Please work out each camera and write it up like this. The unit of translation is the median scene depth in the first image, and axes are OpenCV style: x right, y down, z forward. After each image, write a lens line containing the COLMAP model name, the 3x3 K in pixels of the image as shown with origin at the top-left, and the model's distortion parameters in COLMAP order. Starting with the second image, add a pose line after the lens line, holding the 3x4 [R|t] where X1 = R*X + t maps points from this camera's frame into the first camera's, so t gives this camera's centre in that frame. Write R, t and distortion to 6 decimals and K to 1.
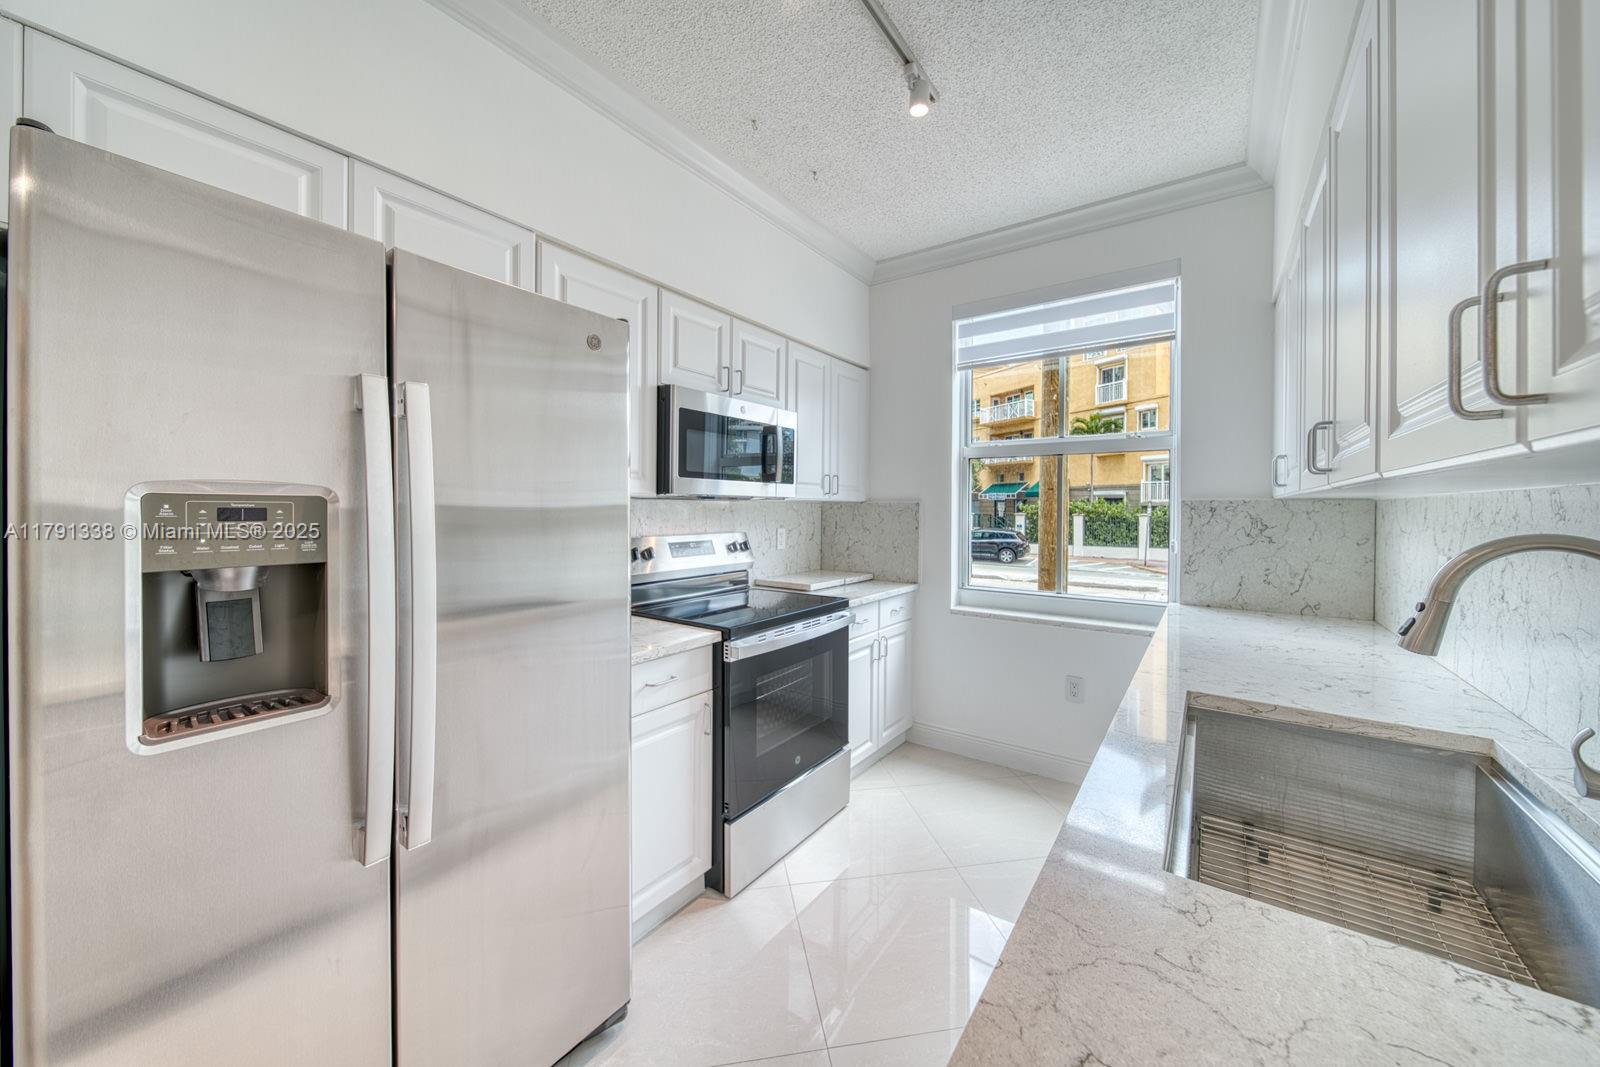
lens RADIAL K [[568.7, 0, 797.1], [0, 568.7, 512.3], [0, 0, 1]] dist [0.000466, -0.000059]
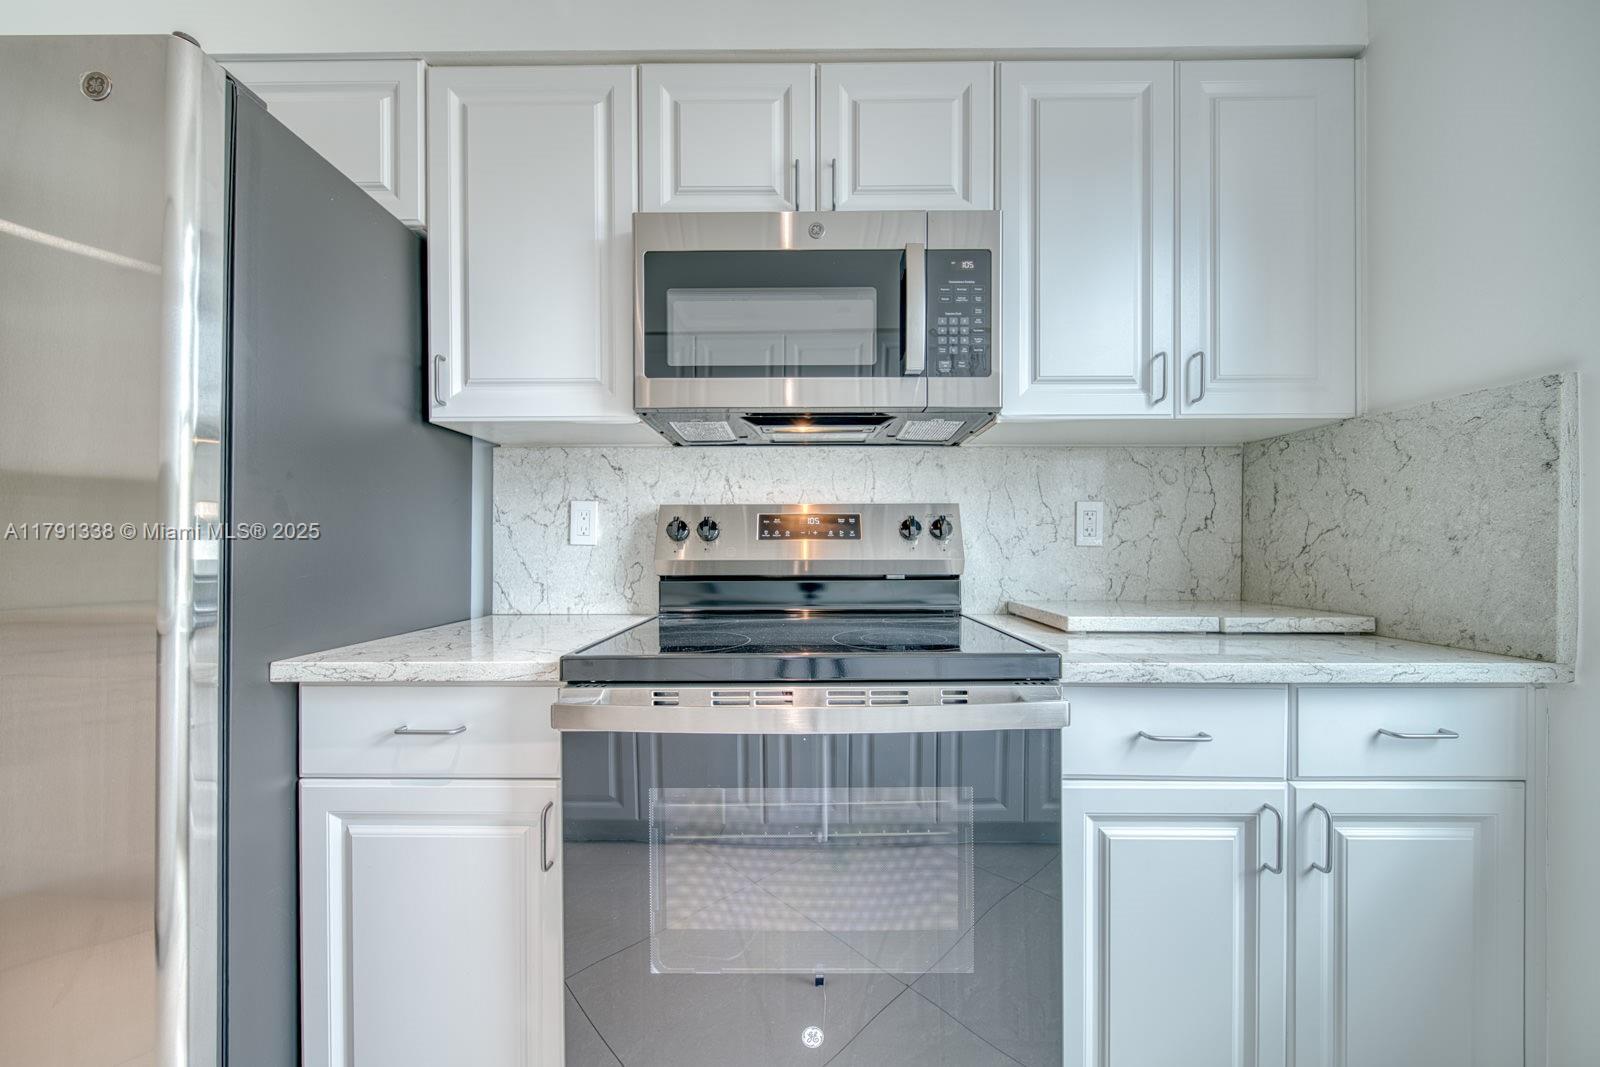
lens RADIAL K [[583.8, 0, 801.0], [0, 583.8, 543.2], [0, 0, 1]] dist [-0.000486, -0.000059]
pose [[0.586123, -0.011750, -0.810137, 0.258889], [-0.002667, 0.999861, -0.016431, 0.082900], [0.810218, 0.011791, 0.586010, 0.603475]]
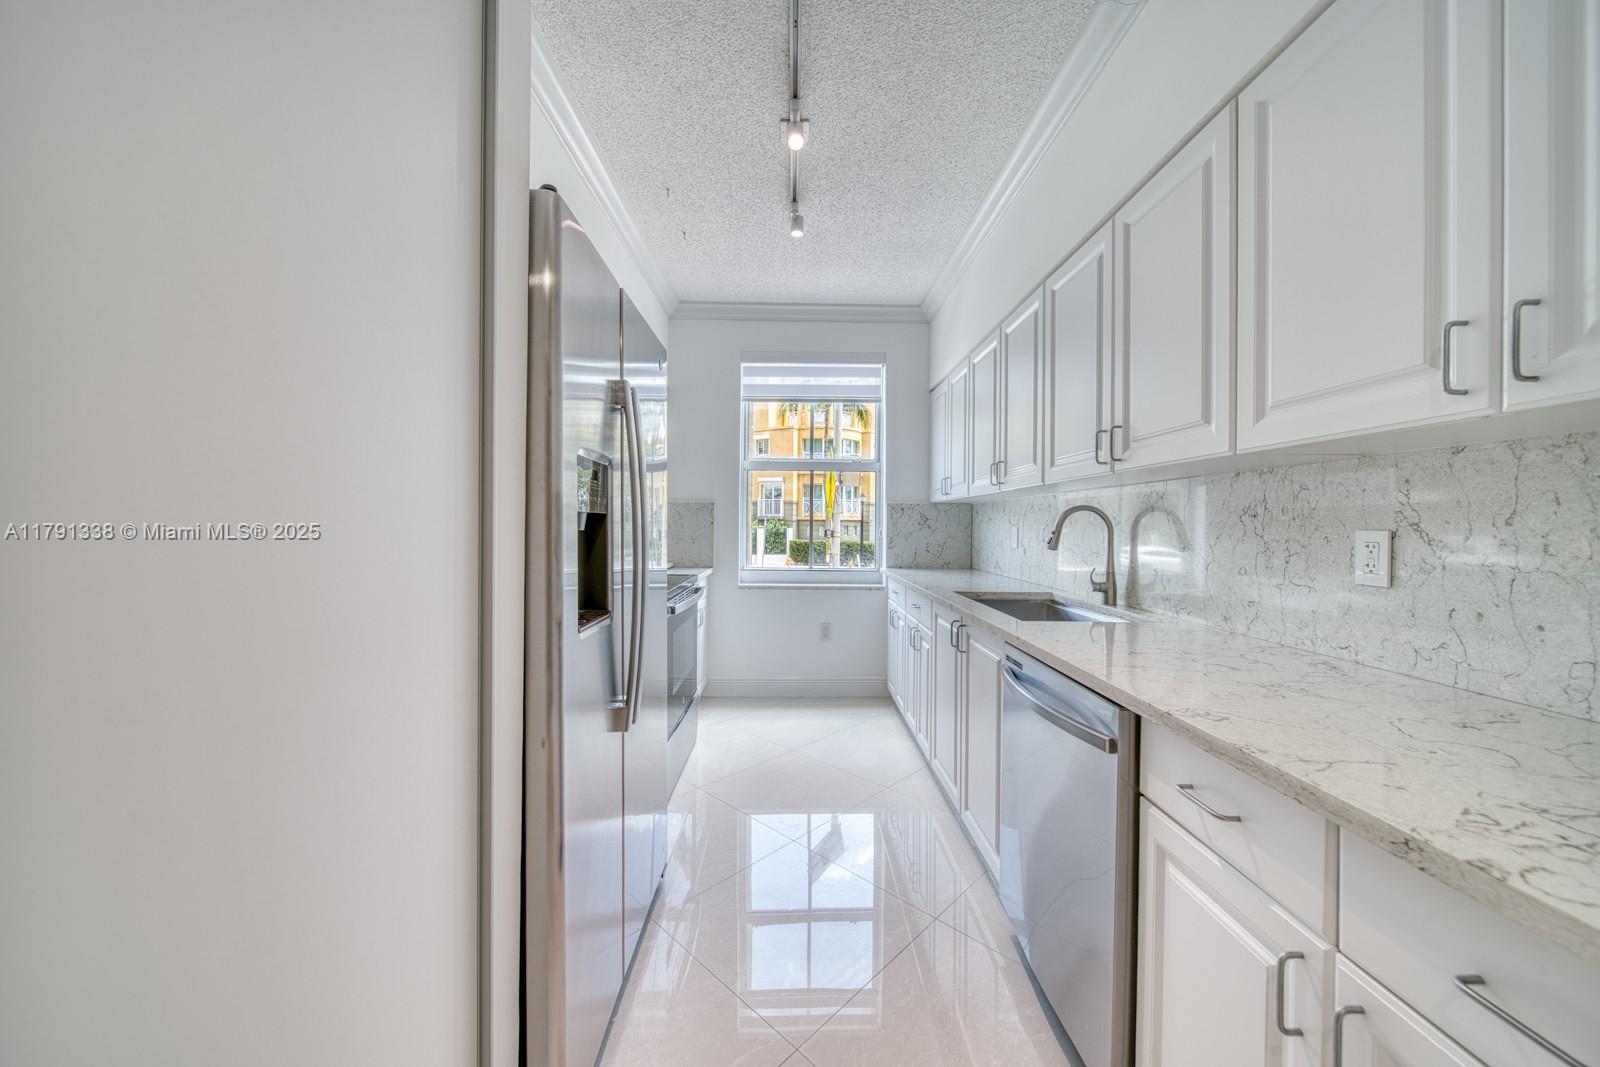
lens RADIAL K [[573.7, 0, 794.3], [0, 573.7, 527.8], [0, 0, 1]] dist [-0.000749, -0.000095]
pose [[0.805982, 0.000314, 0.591940, -0.442191], [-0.000927, 0.999999, 0.000733, 0.042315], [-0.591939, -0.001140, 0.805982, -0.135954]]
